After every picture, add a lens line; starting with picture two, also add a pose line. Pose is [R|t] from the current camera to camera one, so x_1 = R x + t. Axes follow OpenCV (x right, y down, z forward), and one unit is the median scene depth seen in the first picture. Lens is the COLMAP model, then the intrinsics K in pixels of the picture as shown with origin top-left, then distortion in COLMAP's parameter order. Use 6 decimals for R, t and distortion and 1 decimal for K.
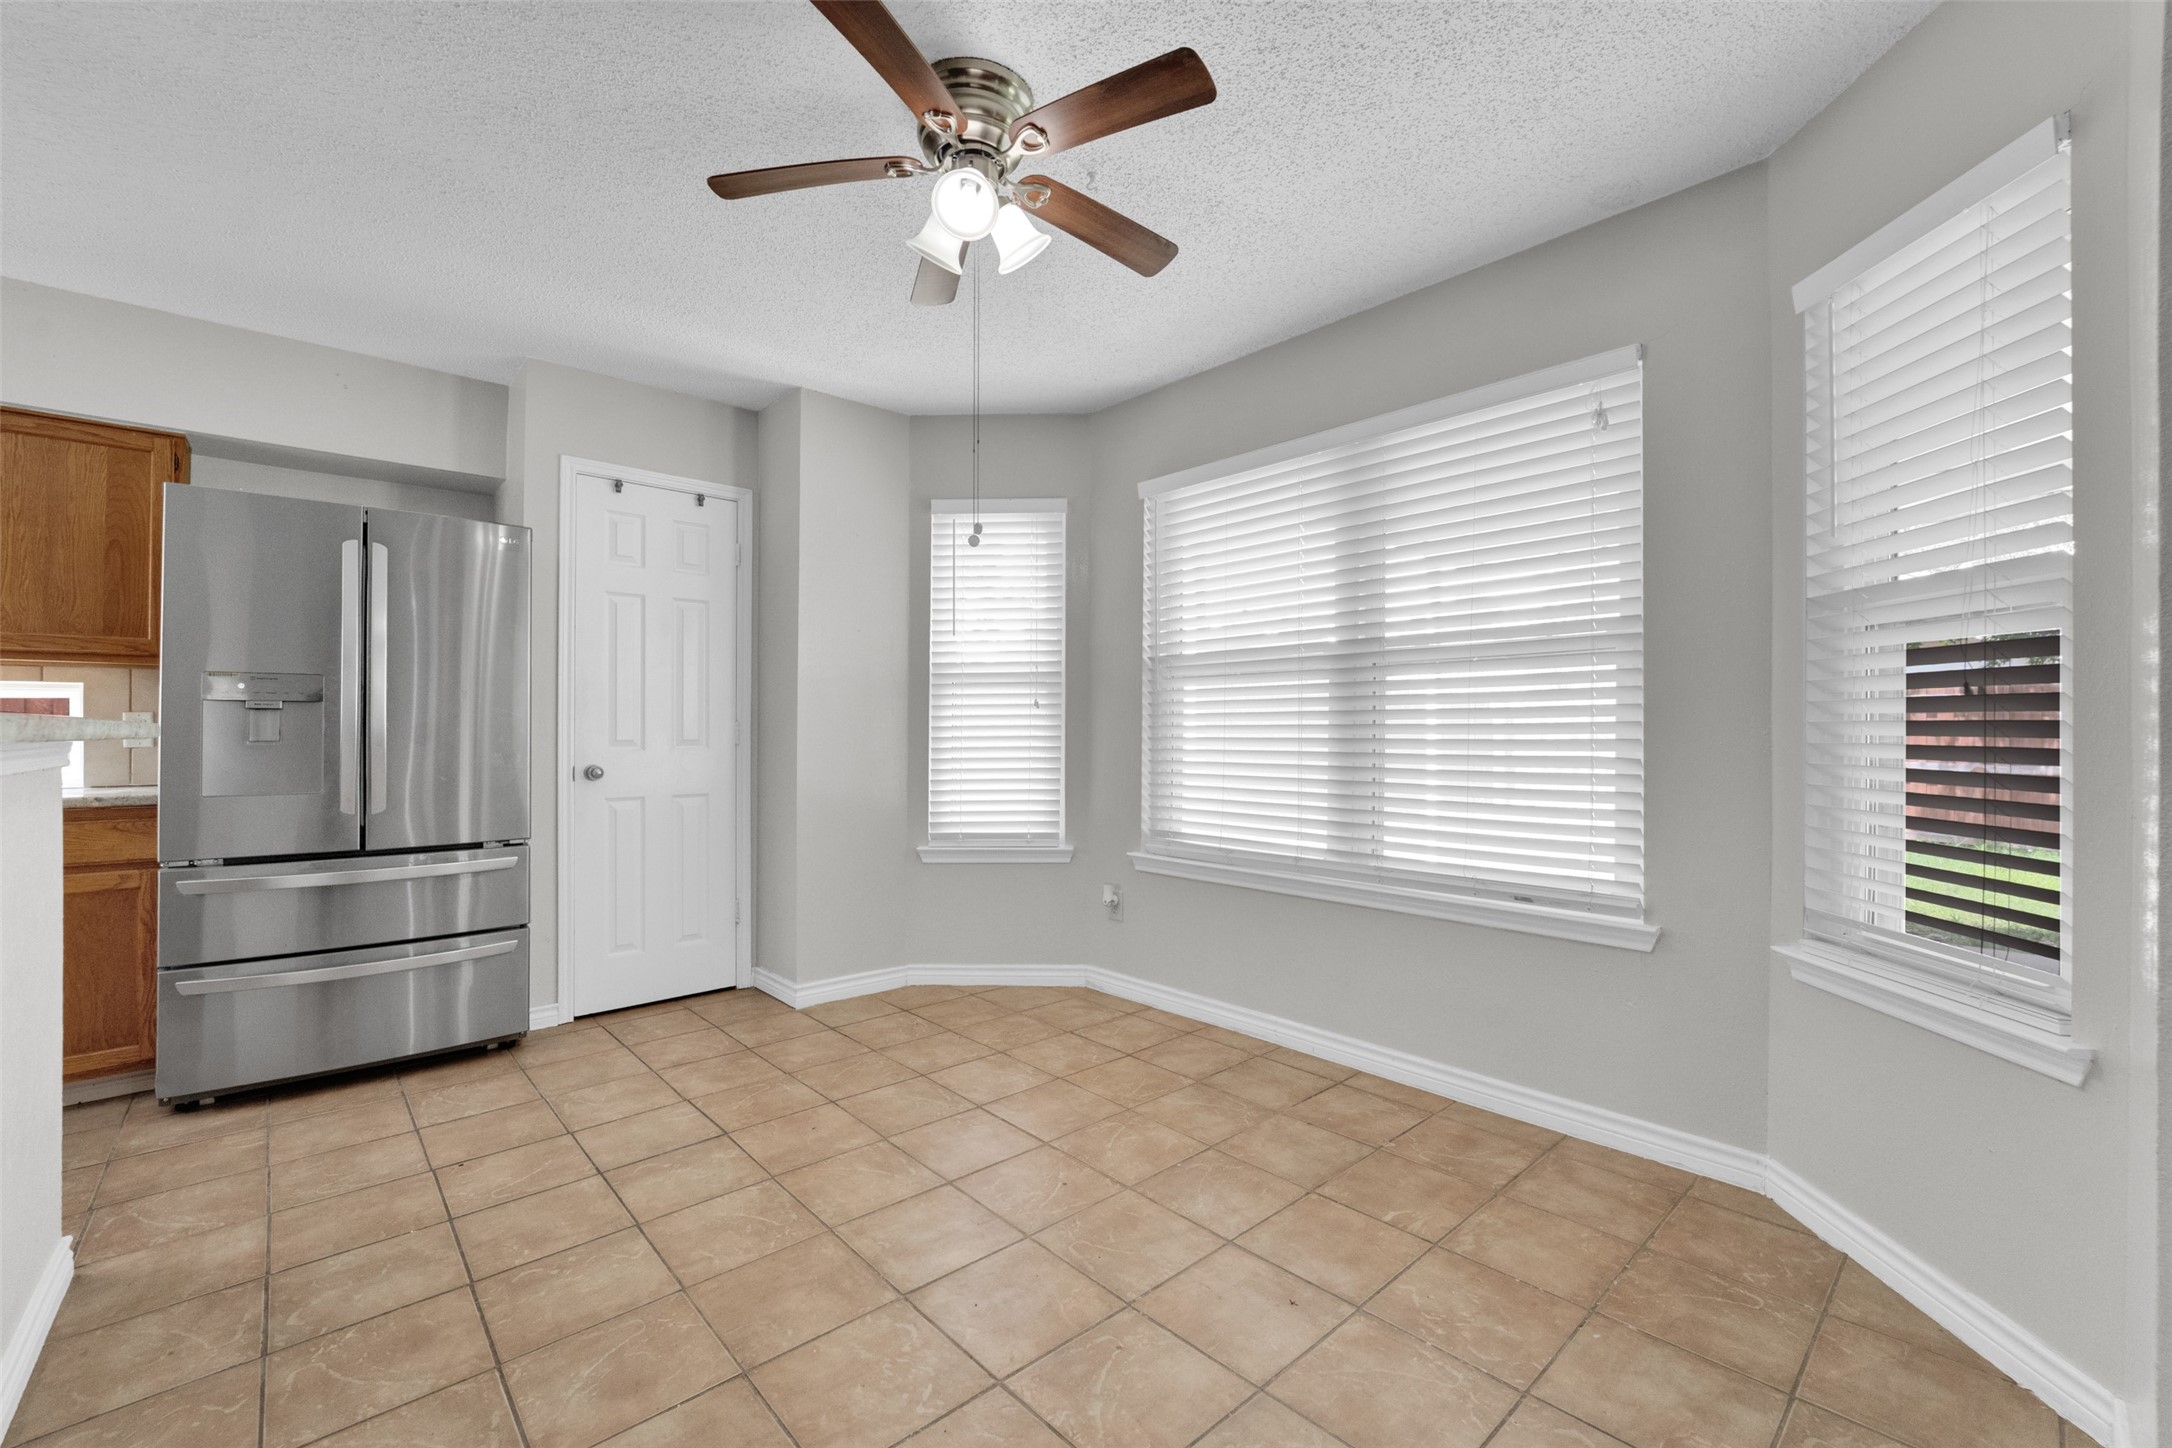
lens RADIAL K [[894.9, 0, 1096.8], [0, 894.9, 715.3], [0, 0, 1]] dist [-0.019870, -0.001123]
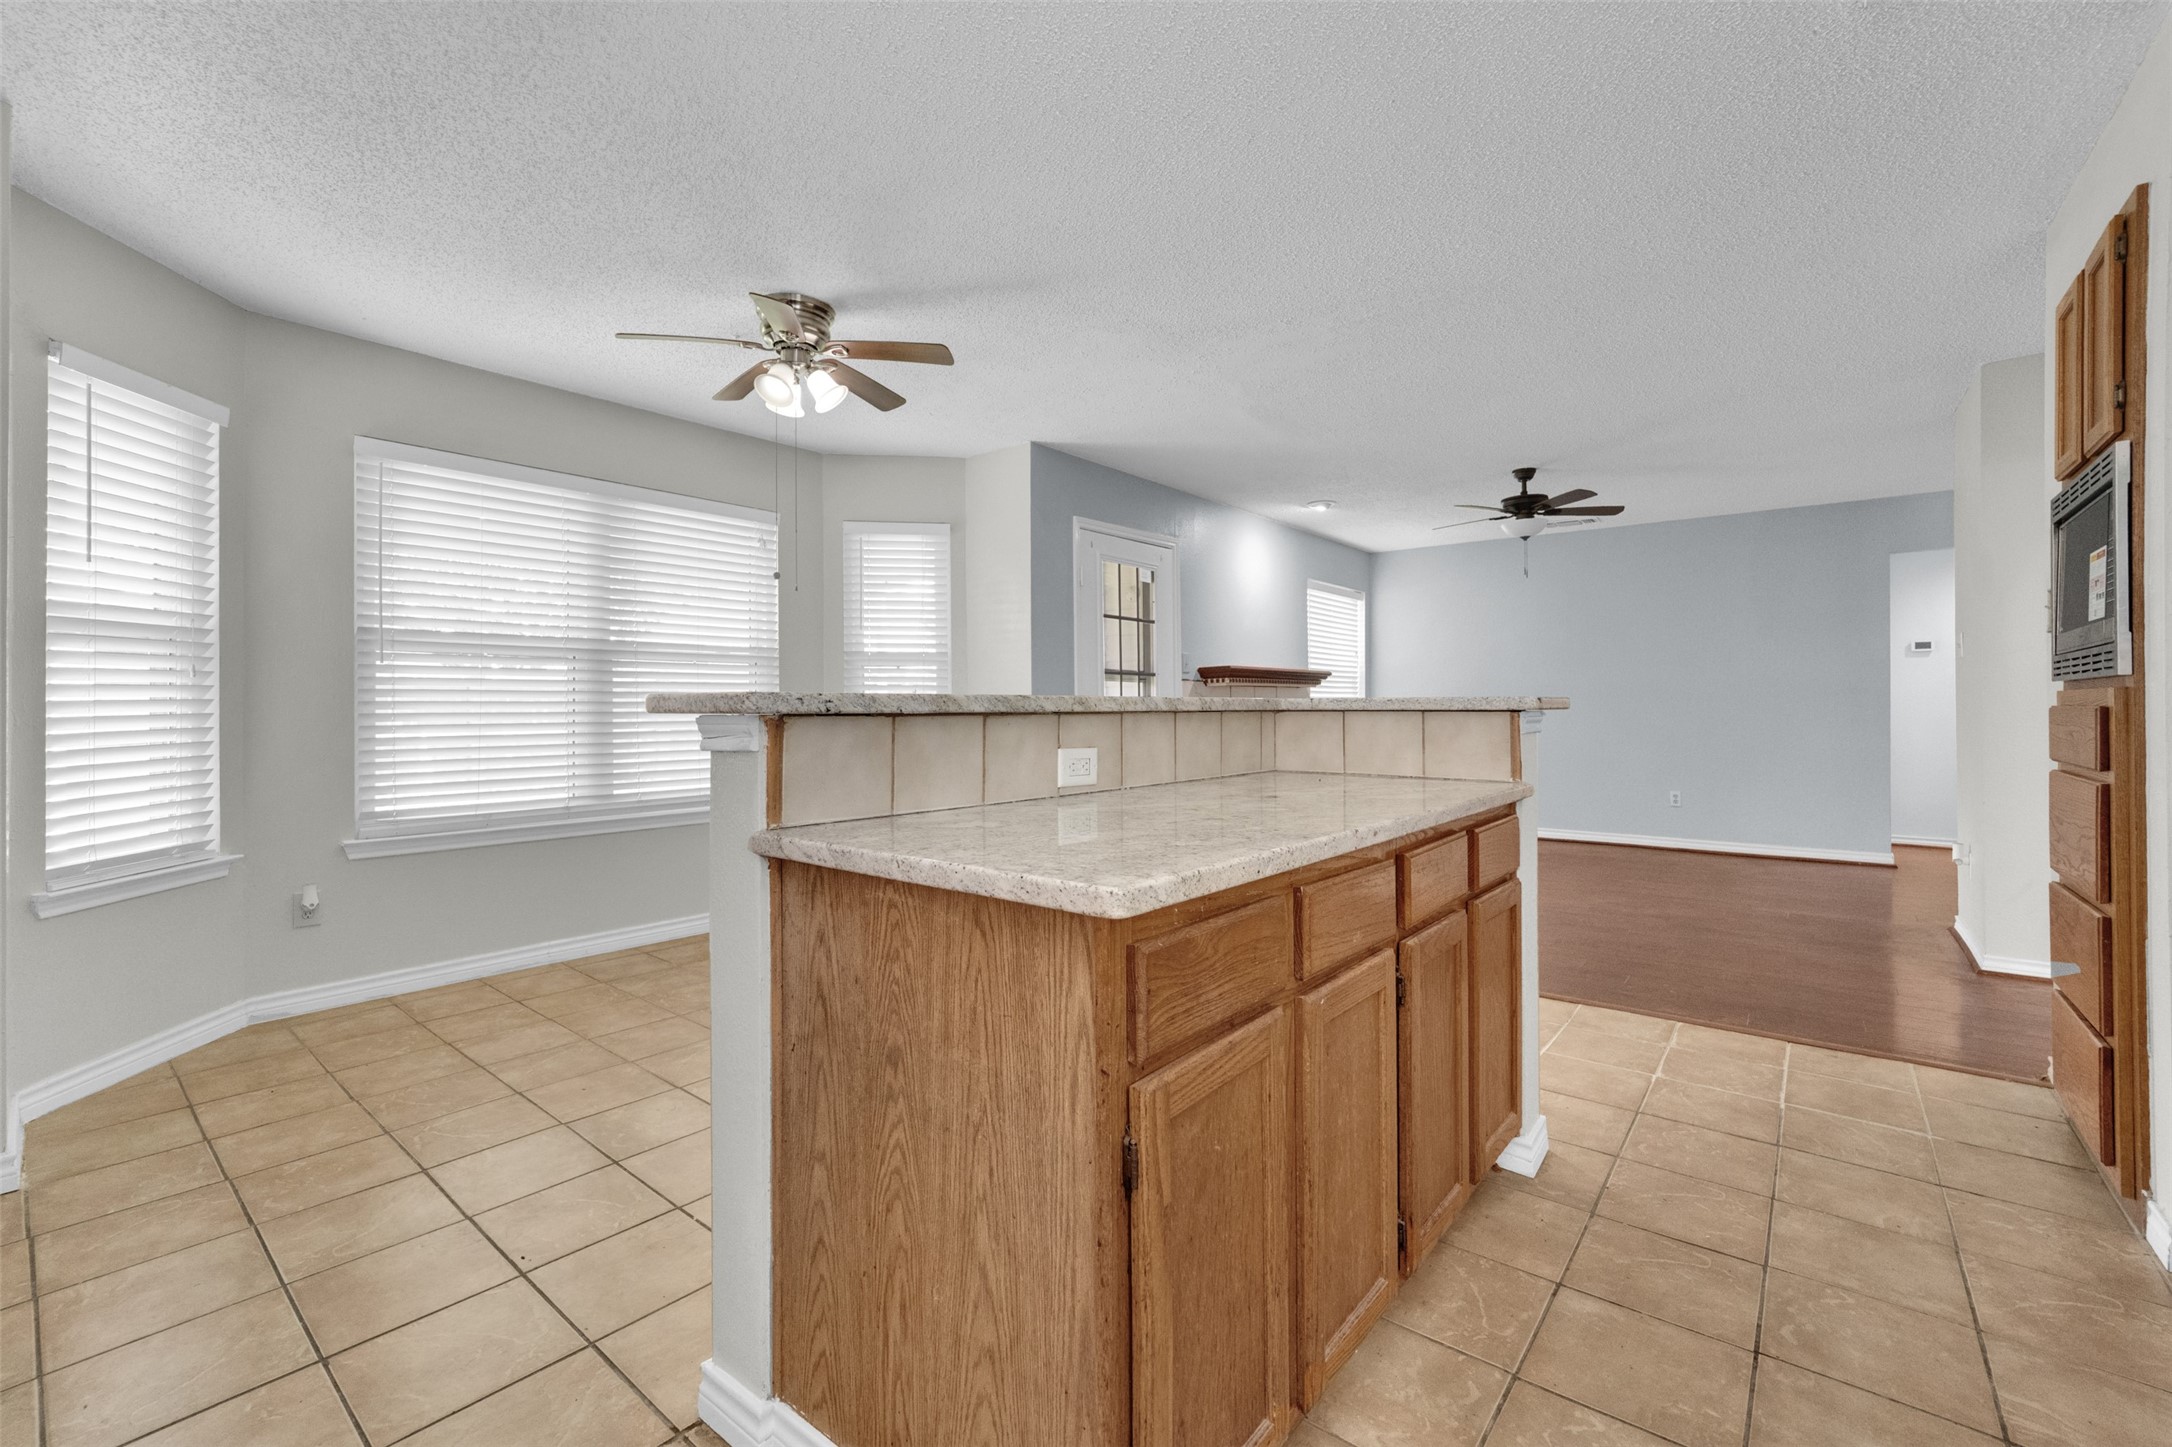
lens RADIAL K [[894.9, 0, 1077.8], [0, 894.9, 710.8], [0, 0, 1]] dist [-0.019870, -0.001123]
pose [[-0.125430, -0.002575, 0.992099, -1.004913], [-0.011789, 0.999930, 0.001105, 0.012631], [-0.992032, -0.011557, -0.125452, 0.405608]]
